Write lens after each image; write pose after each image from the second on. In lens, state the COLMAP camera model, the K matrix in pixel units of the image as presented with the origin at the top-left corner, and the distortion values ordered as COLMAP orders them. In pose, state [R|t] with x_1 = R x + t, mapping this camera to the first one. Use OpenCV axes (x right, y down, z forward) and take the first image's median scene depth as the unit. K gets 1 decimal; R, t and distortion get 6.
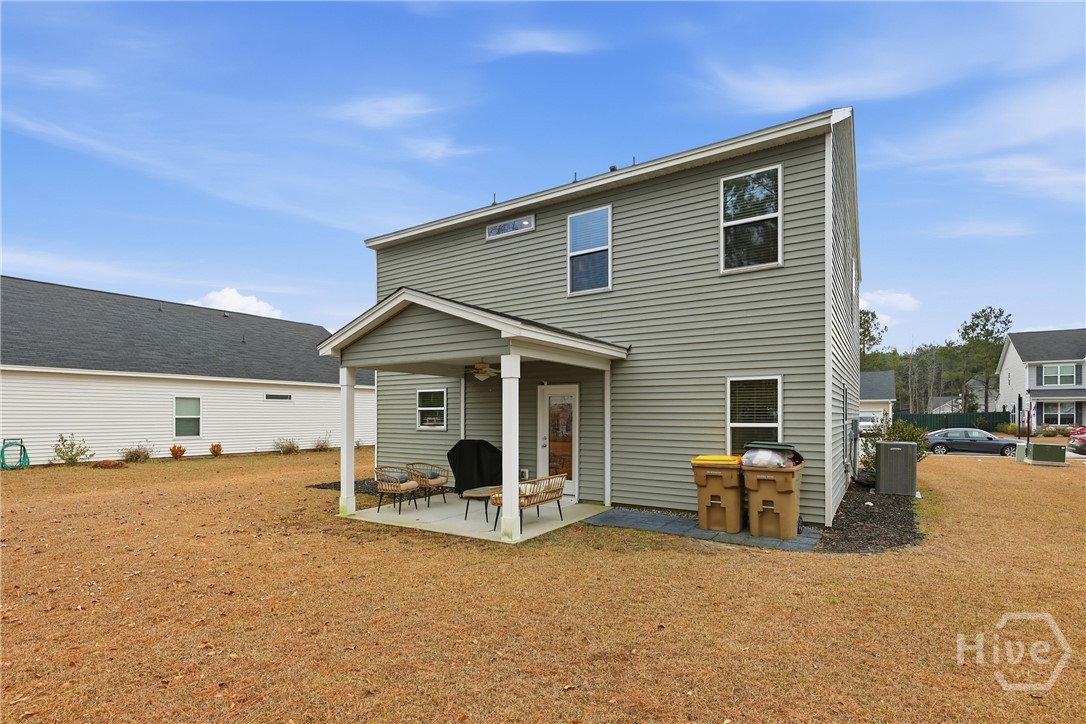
lens RADIAL K [[529.2, 0, 539.5], [0, 529.2, 420.4], [0, 0, 1]] dist [0.001519, 0.000072]
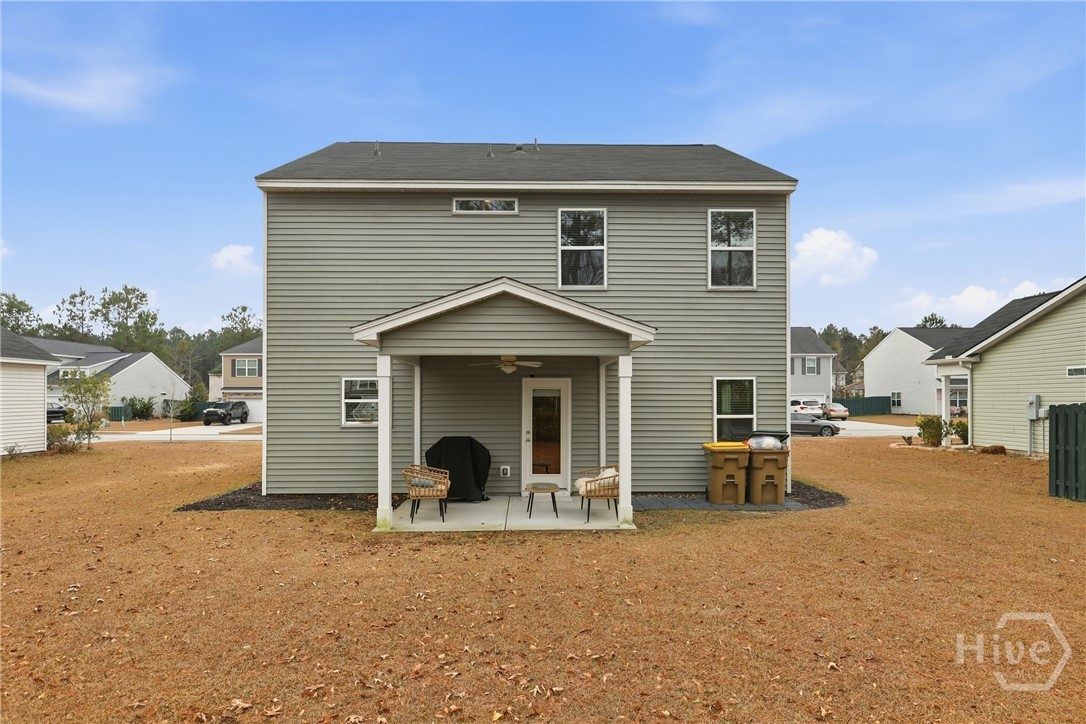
lens RADIAL K [[670.6, 0, 544.4], [0, 670.6, 405.0], [0, 0, 1]] dist [0.001304, 0.000155]
pose [[0.825460, -0.005689, 0.564433, -0.735839], [0.005889, 0.999982, 0.001467, -0.020076], [-0.564431, 0.002113, 0.825478, -0.027997]]
